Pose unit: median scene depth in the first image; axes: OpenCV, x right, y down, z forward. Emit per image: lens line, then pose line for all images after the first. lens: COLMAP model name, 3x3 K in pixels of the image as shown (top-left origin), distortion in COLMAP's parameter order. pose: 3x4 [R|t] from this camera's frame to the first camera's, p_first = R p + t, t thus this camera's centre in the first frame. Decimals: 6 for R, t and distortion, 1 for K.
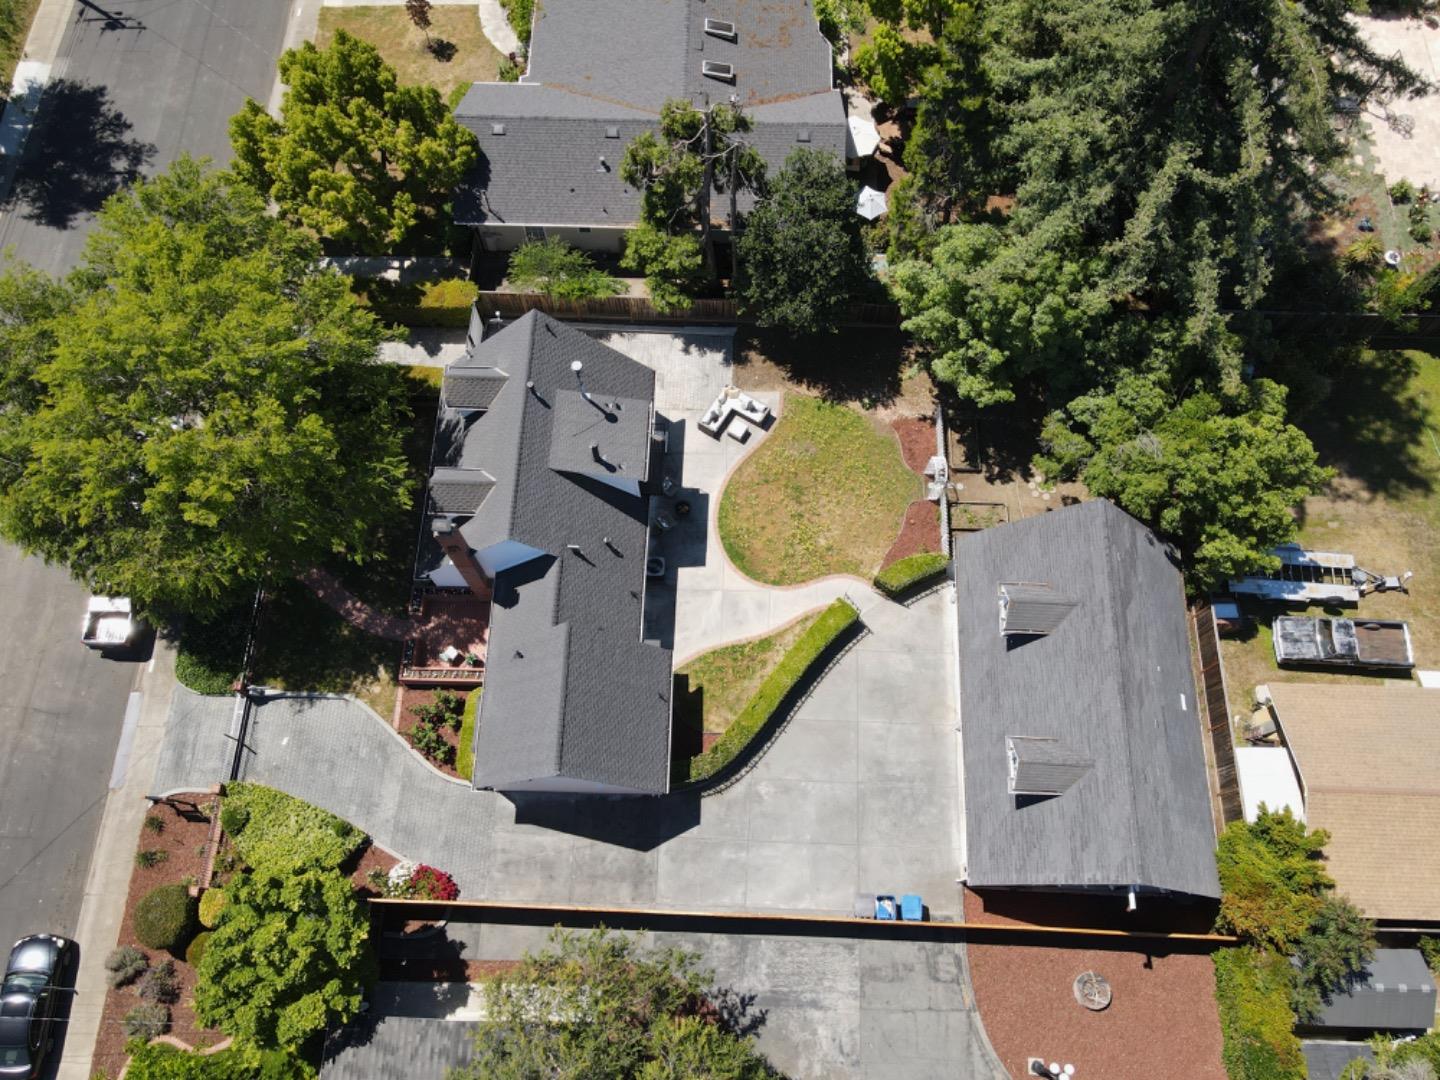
lens RADIAL K [[1039.8, 0, 721.4], [0, 1039.8, 540.6], [0, 0, 1]] dist [-0.002429, 0.026084]
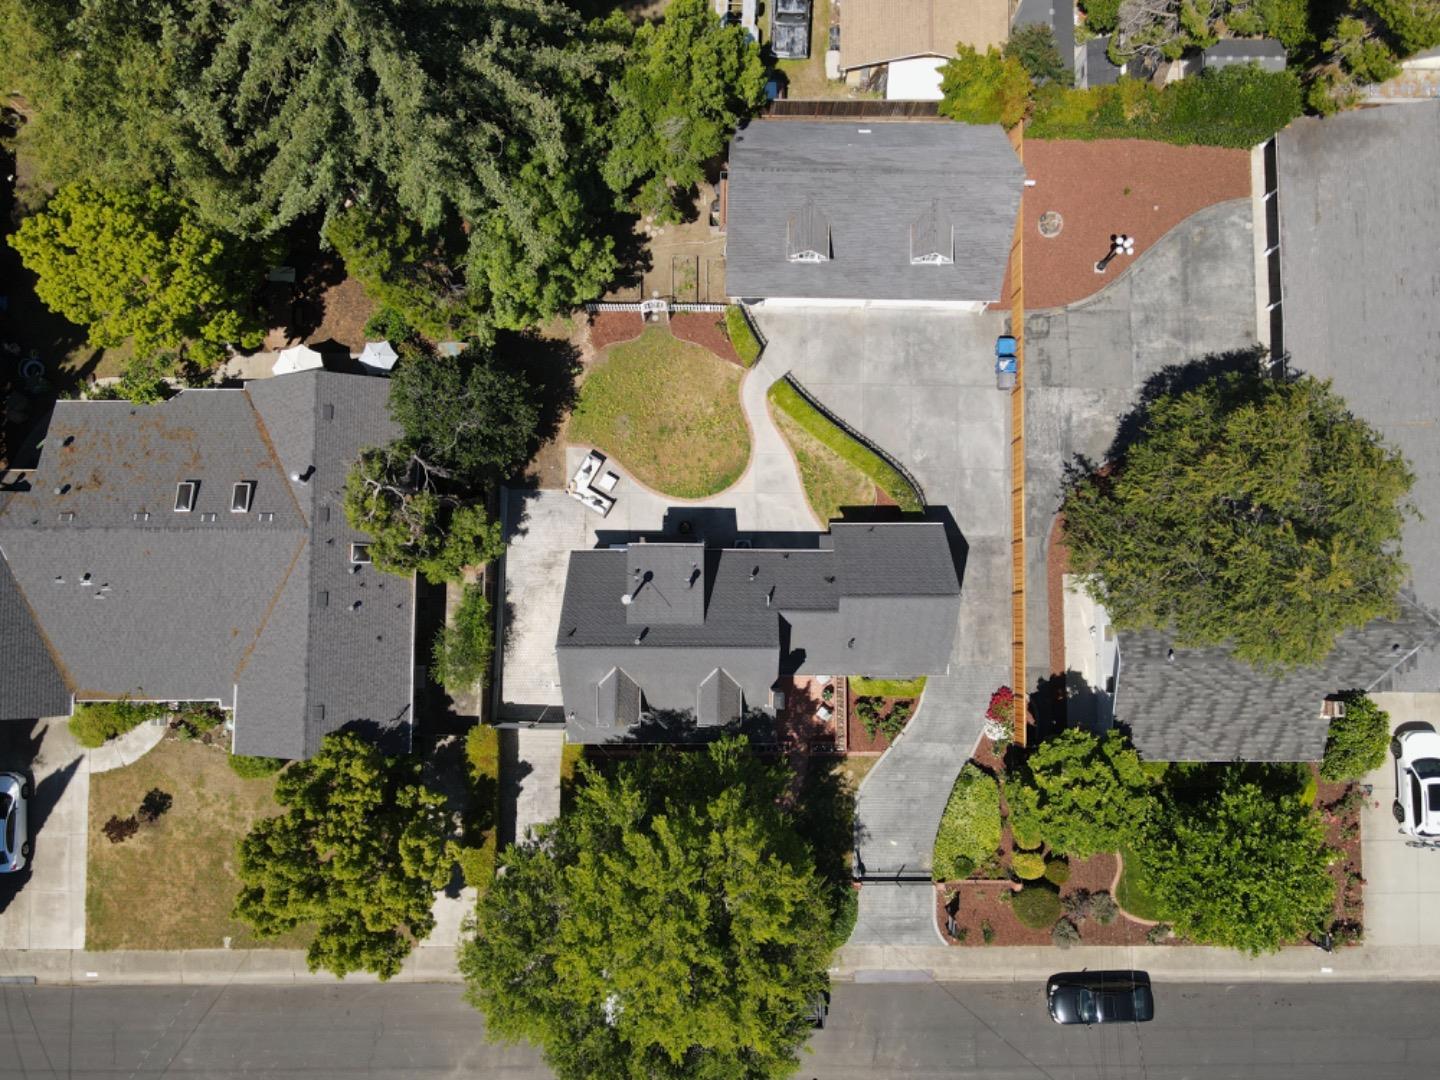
lens RADIAL K [[1039.8, 0, 721.4], [0, 1039.8, 540.6], [0, 0, 1]] dist [-0.002429, 0.026084]
pose [[-0.025455, -0.996535, 0.079187, -0.151318], [0.929167, 0.005637, 0.369618, -0.444134], [-0.368783, 0.082987, 0.925803, -0.092064]]
